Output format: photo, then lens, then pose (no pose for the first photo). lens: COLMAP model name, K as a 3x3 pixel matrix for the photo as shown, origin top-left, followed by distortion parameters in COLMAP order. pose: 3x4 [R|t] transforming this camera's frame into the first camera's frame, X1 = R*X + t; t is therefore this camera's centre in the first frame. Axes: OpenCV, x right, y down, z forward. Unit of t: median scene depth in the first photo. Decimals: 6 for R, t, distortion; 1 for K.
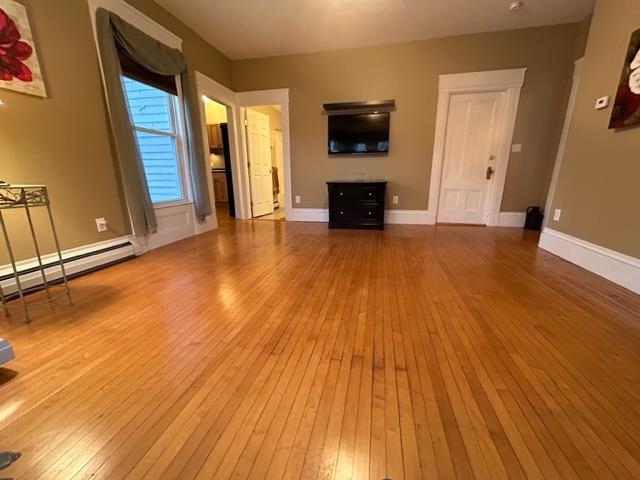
lens RADIAL K [[259.0, 0, 320.3], [0, 259.0, 238.8], [0, 0, 1]] dist [-0.002304, 0.000094]
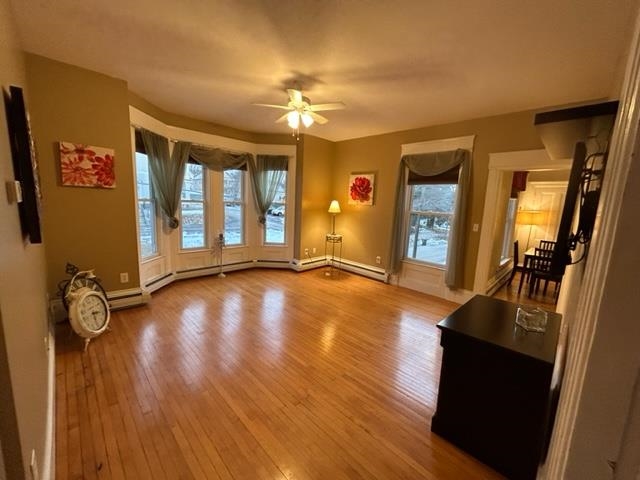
lens RADIAL K [[259.0, 0, 320.3], [0, 259.0, 238.8], [0, 0, 1]] dist [-0.002304, 0.000094]
pose [[-0.536165, 0.102161, -0.837908, 1.373028], [-0.258393, 0.925134, 0.278137, -0.822815], [0.803592, 0.365637, -0.469627, 1.913565]]
